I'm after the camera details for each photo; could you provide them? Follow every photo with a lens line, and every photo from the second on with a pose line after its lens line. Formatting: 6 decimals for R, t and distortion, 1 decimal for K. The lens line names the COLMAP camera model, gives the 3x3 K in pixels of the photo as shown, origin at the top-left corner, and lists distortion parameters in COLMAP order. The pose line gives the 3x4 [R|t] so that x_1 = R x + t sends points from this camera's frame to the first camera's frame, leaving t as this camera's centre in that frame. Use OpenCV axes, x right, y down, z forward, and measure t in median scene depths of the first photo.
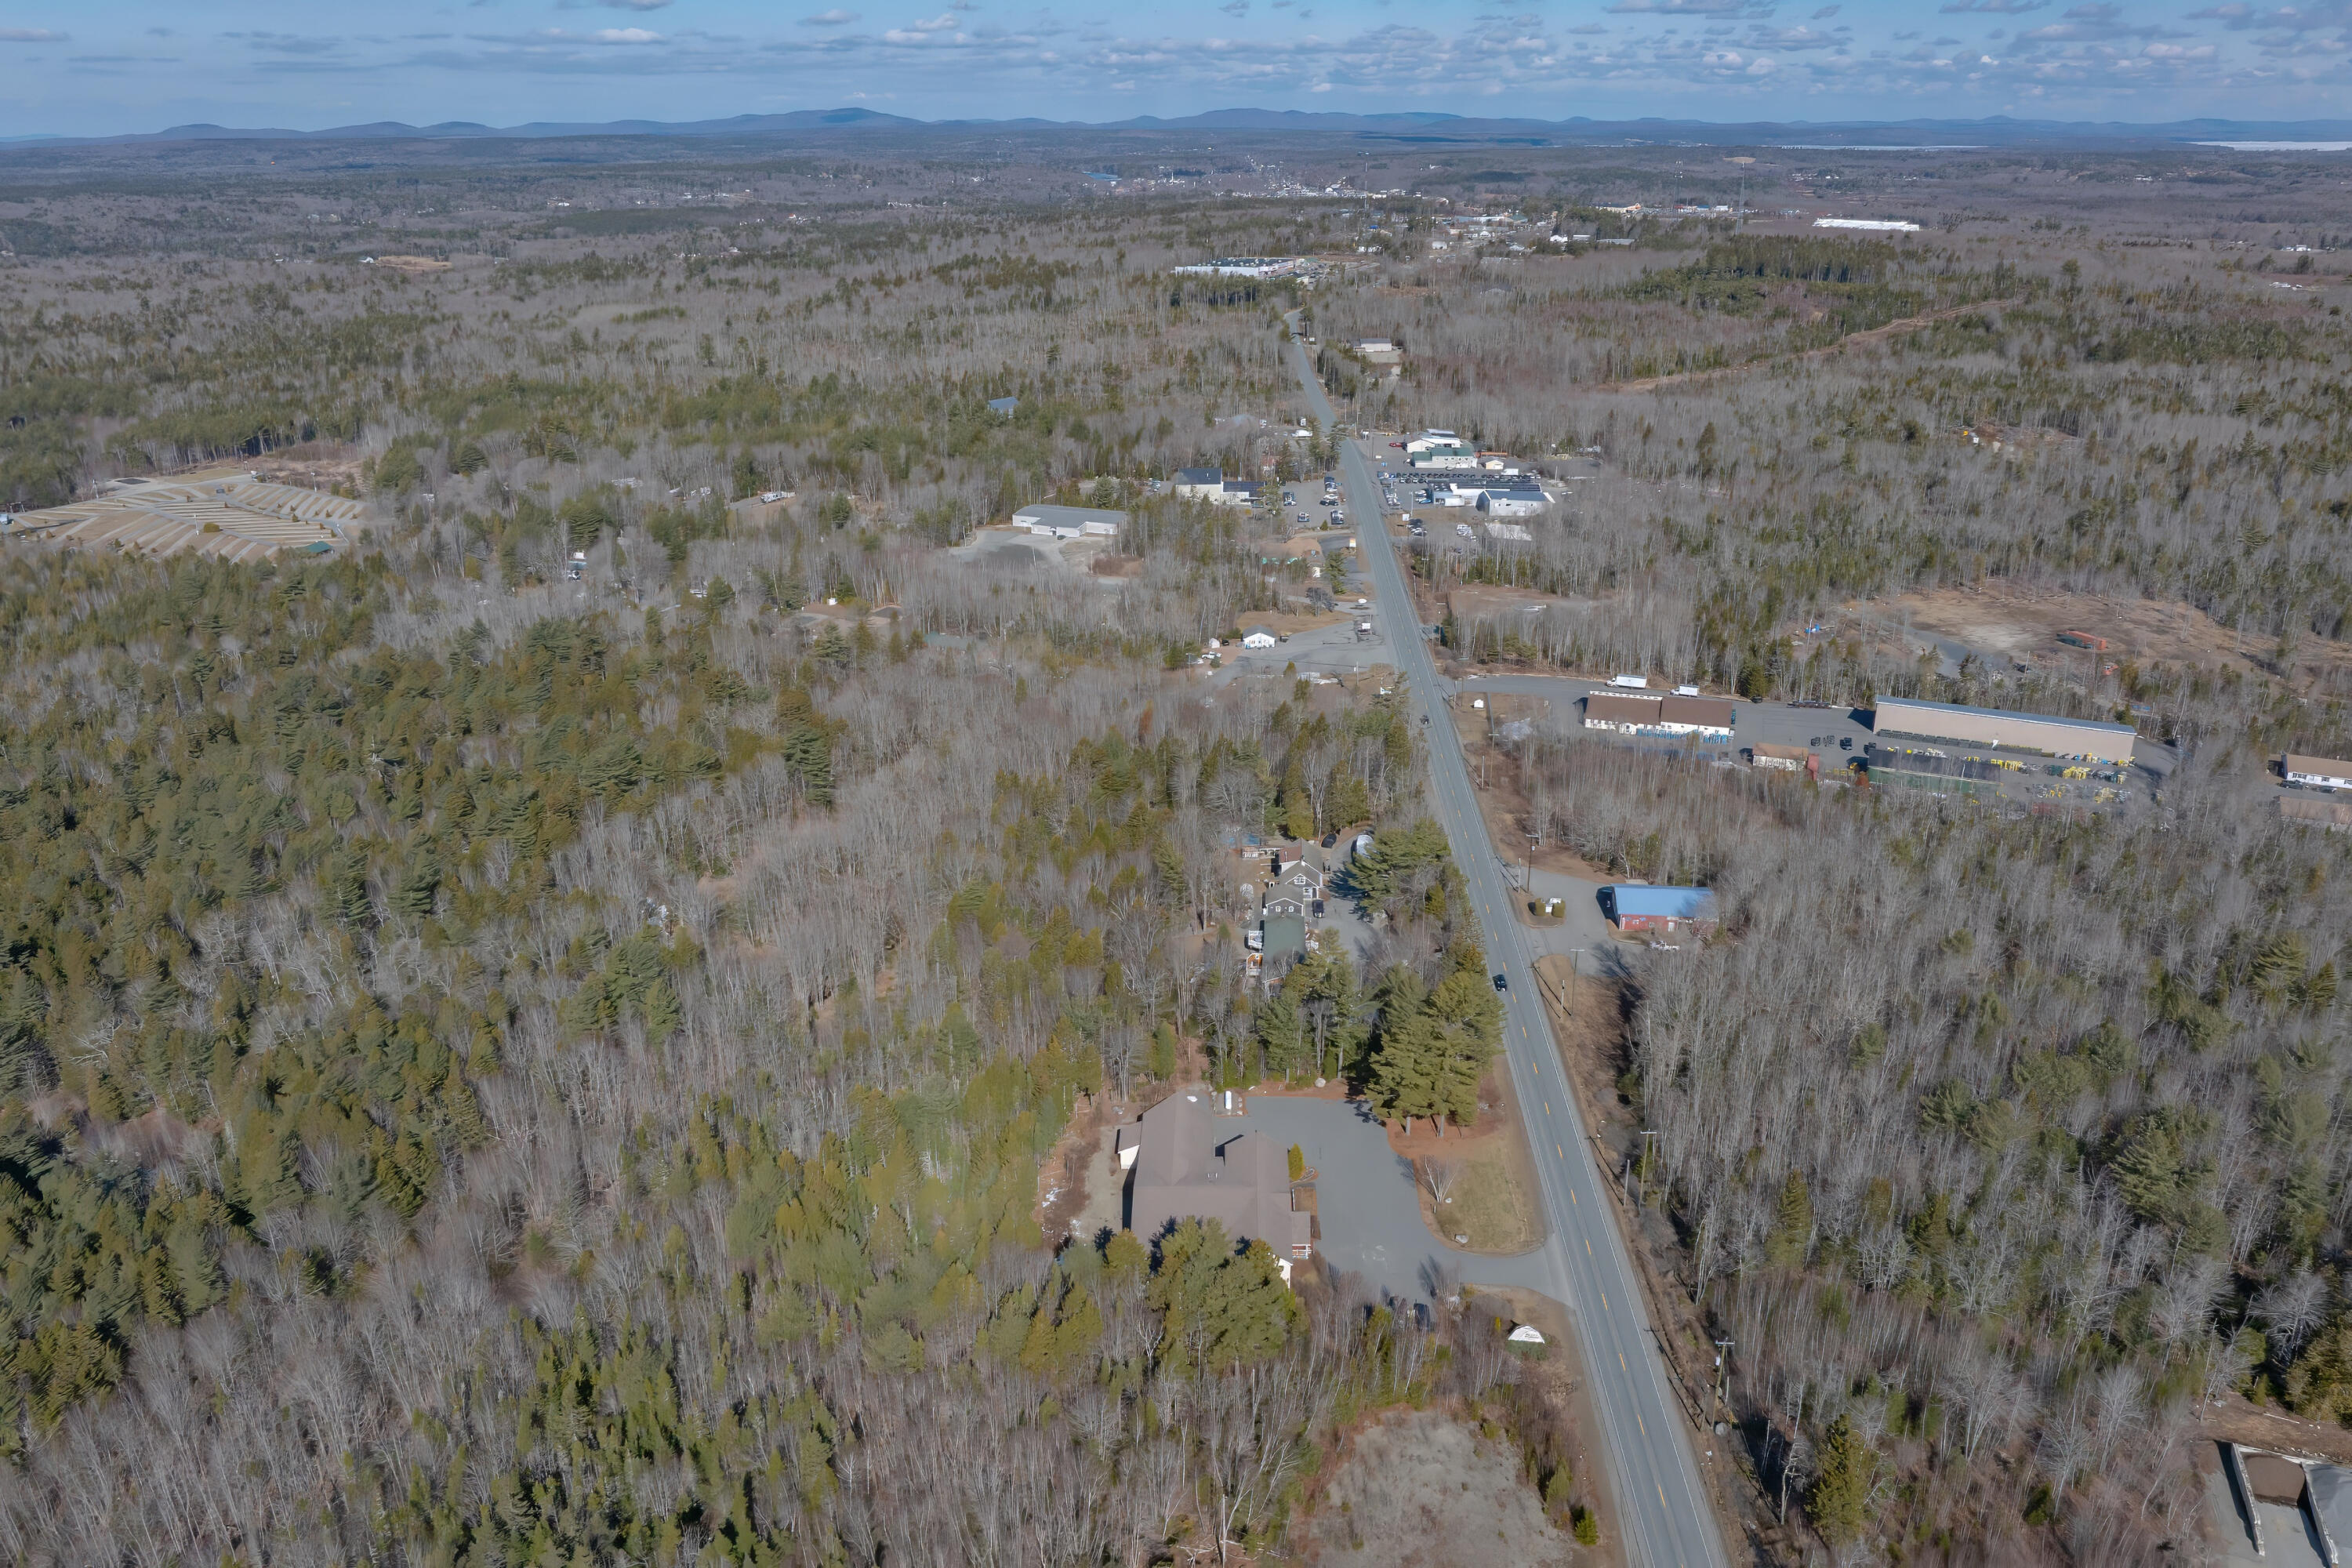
lens RADIAL K [[1651.0, 0, 1177.9], [0, 1651.0, 740.2], [0, 0, 1]] dist [-0.038341, 0.003044]
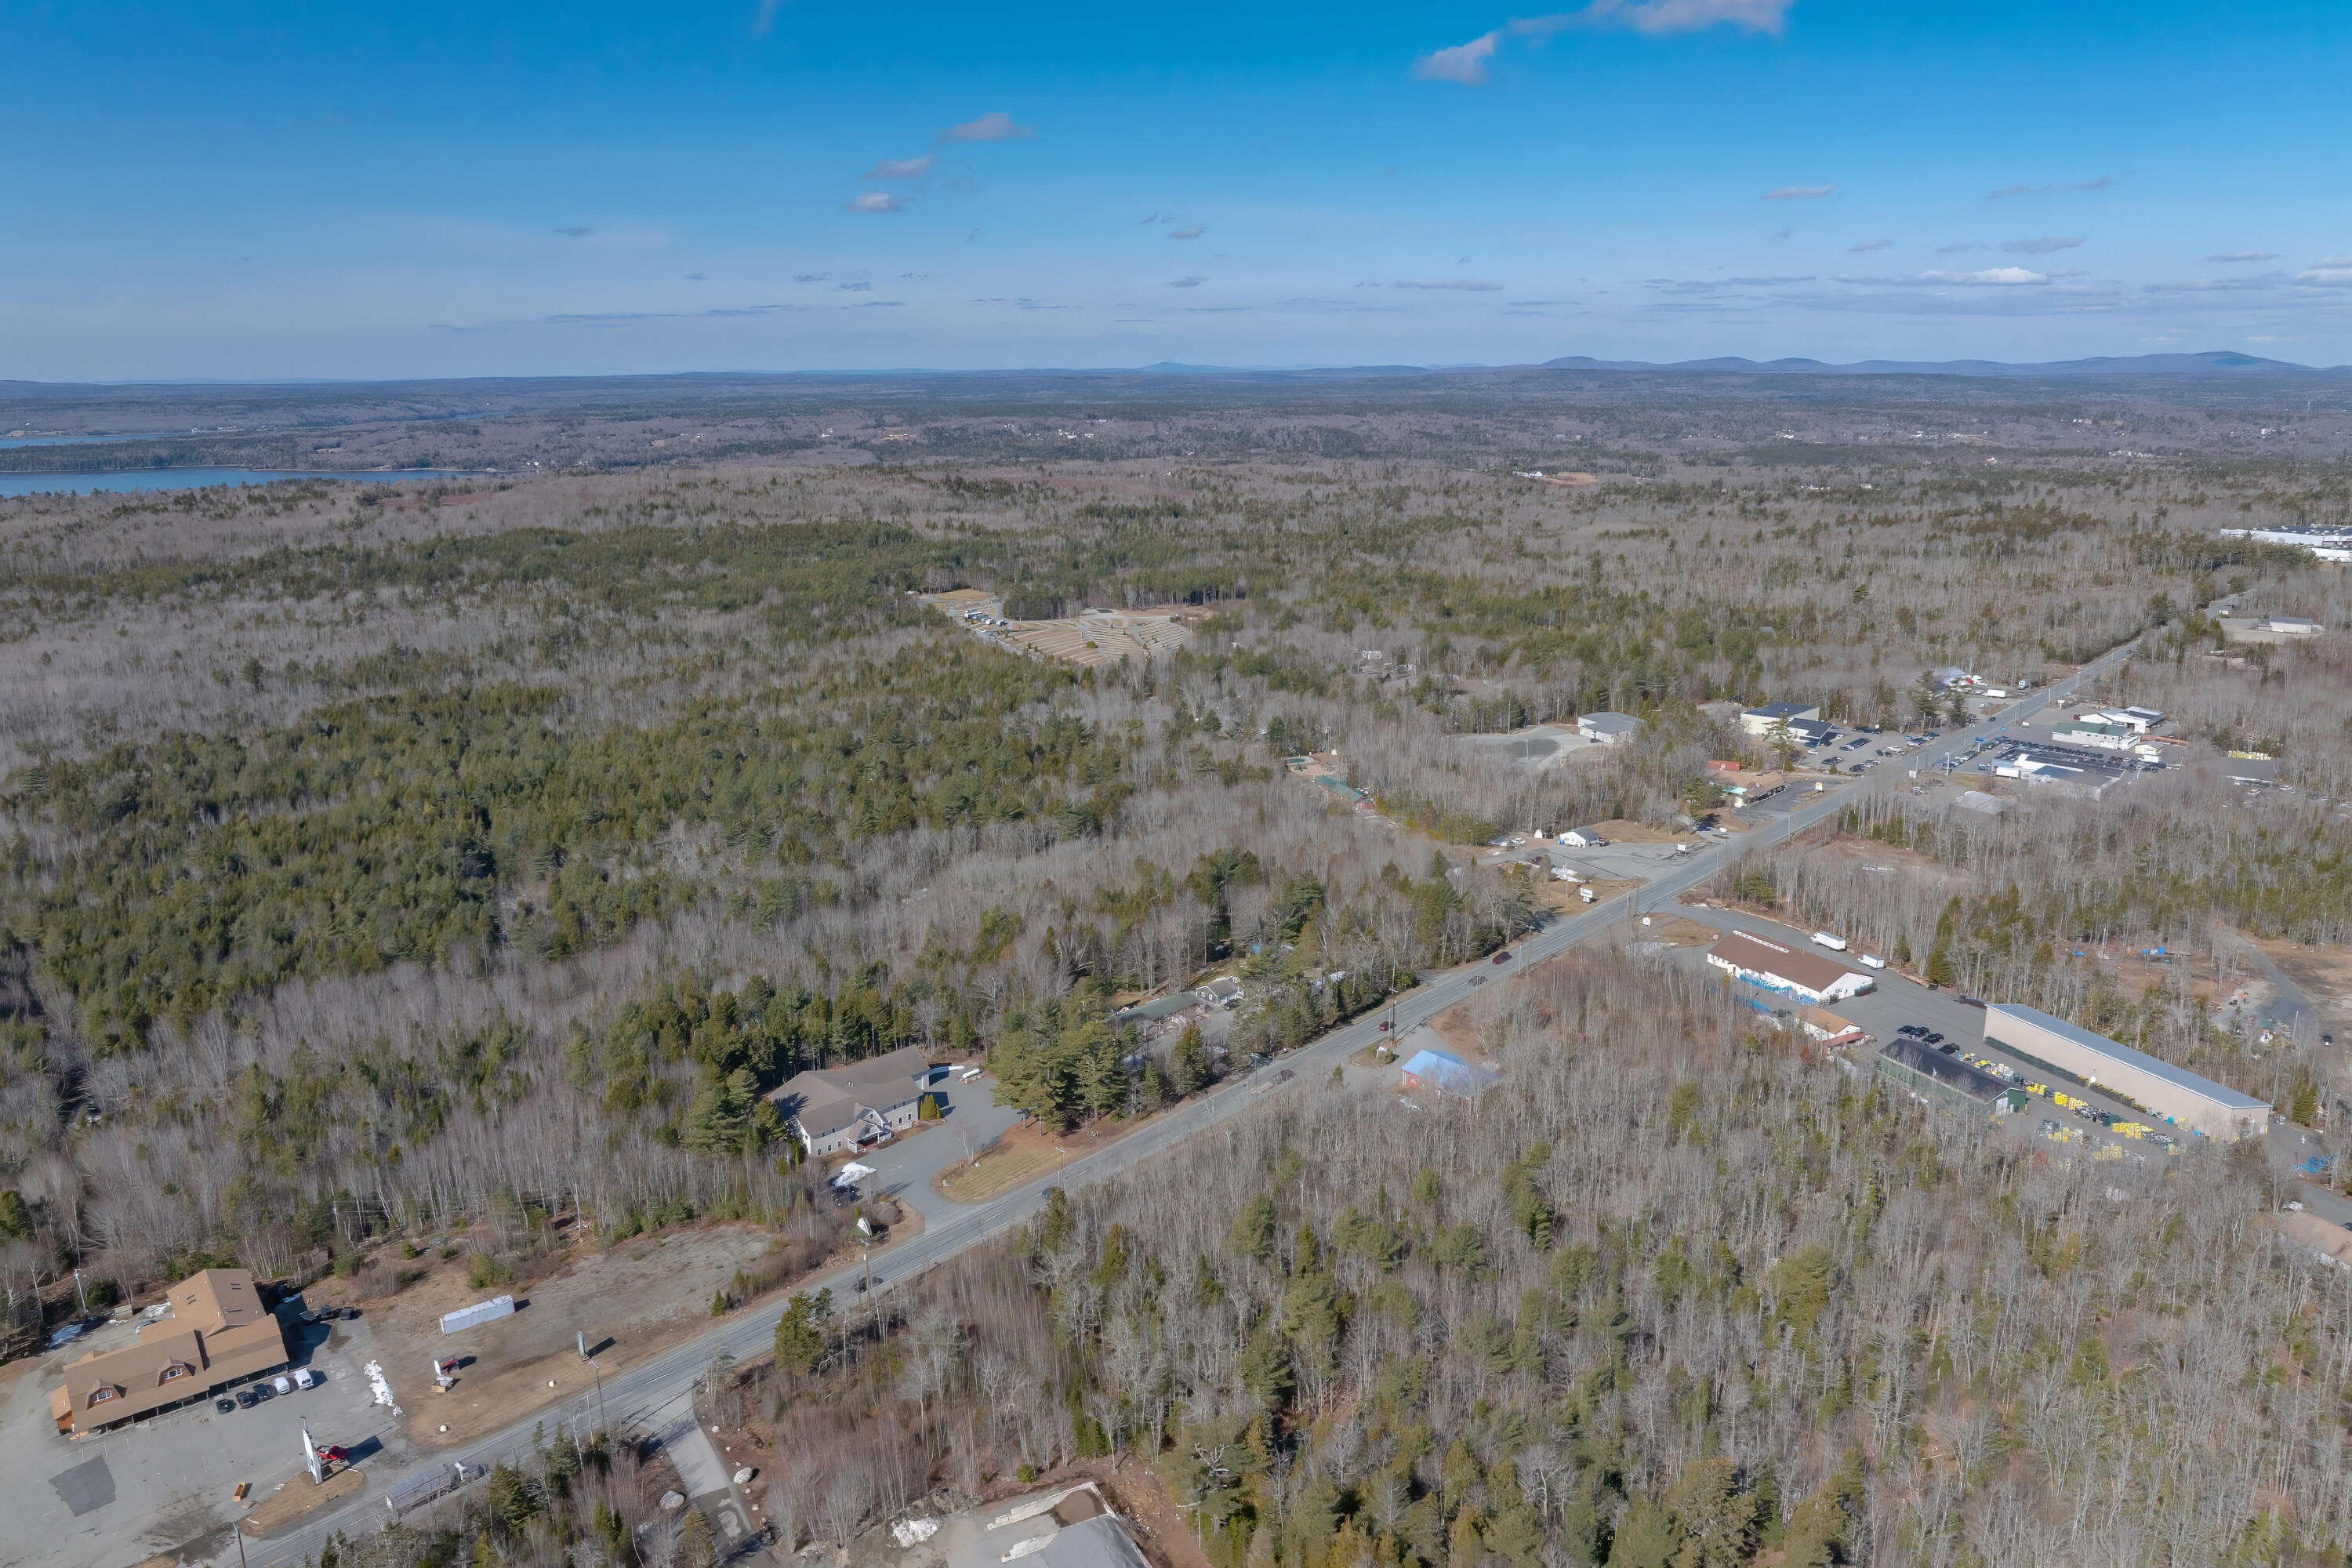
lens RADIAL K [[1651.0, 0, 1185.9], [0, 1651.0, 793.2], [0, 0, 1]] dist [-0.038341, 0.003044]
pose [[0.732978, 0.173741, -0.657691, 0.392305], [-0.240628, 0.970546, -0.011786, -0.011400], [0.636272, 0.166898, 0.753195, 0.024550]]
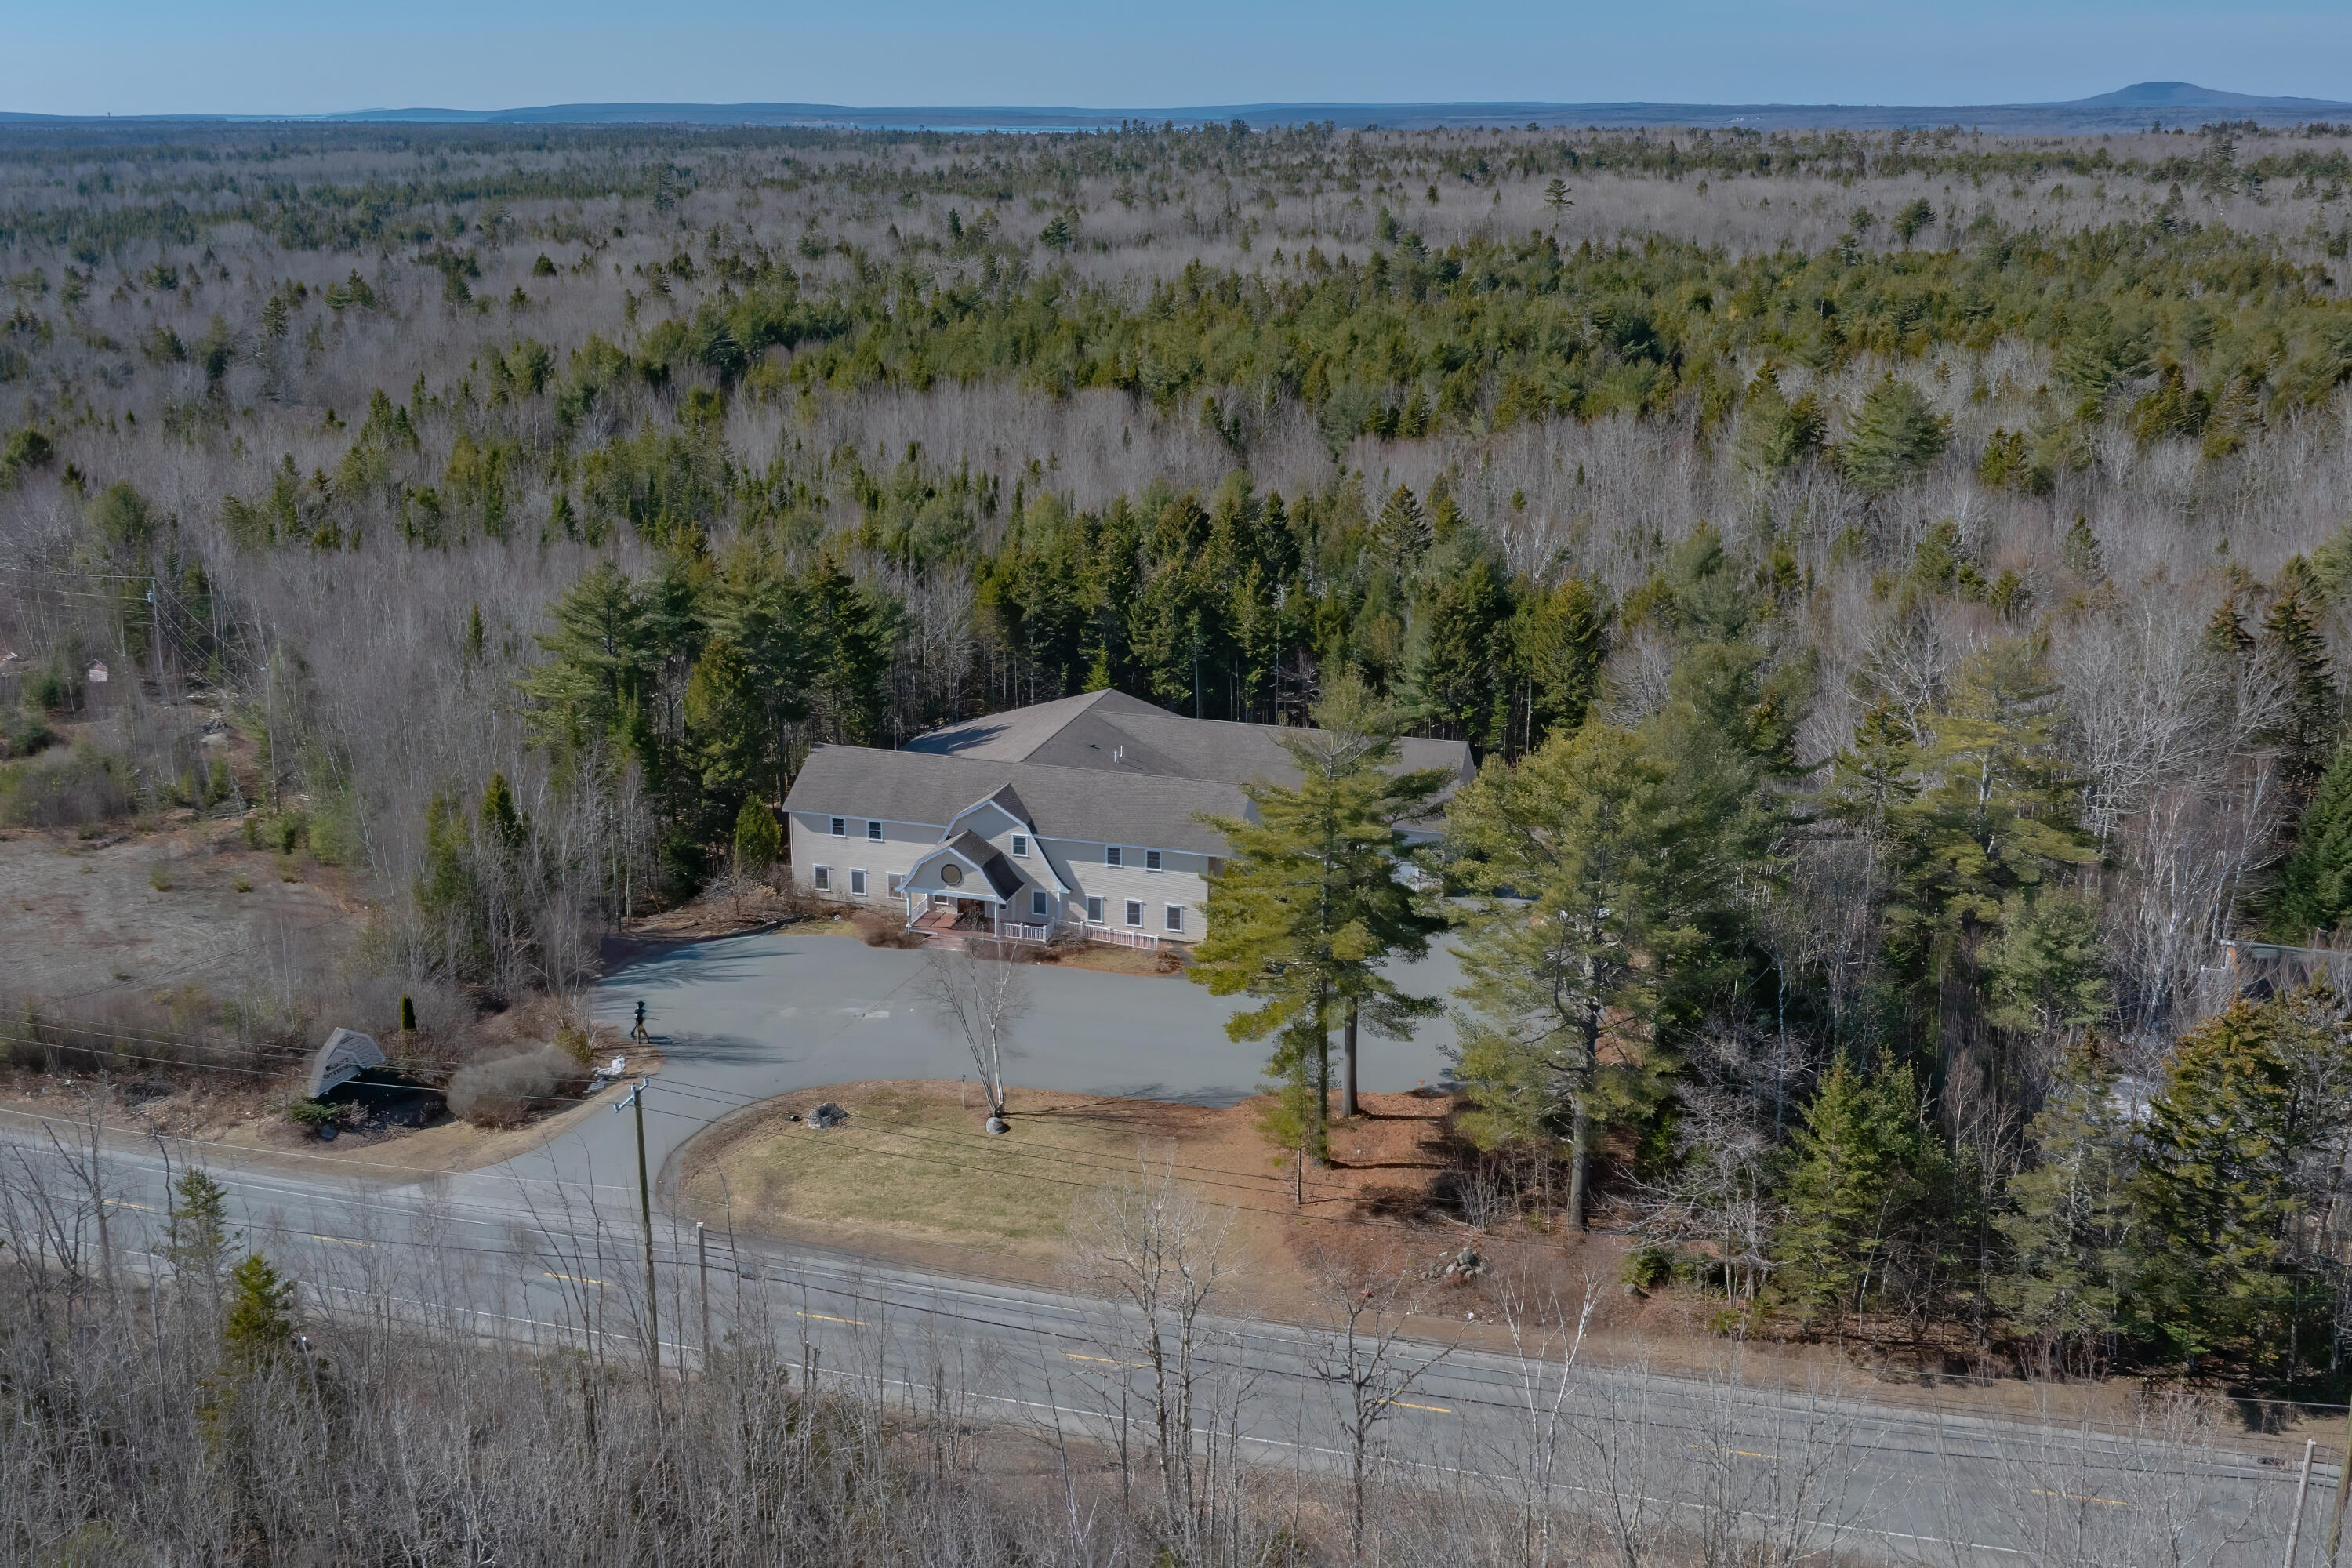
lens RADIAL K [[2198.7, 0, 1128.8], [0, 2198.7, 662.8], [0, 0, 1]] dist [-0.032592, 0.000000]
pose [[-0.273605, 0.247567, -0.929436, 0.186940], [-0.339283, 0.879353, 0.334104, 0.019463], [0.900015, 0.406755, -0.156600, 0.377154]]
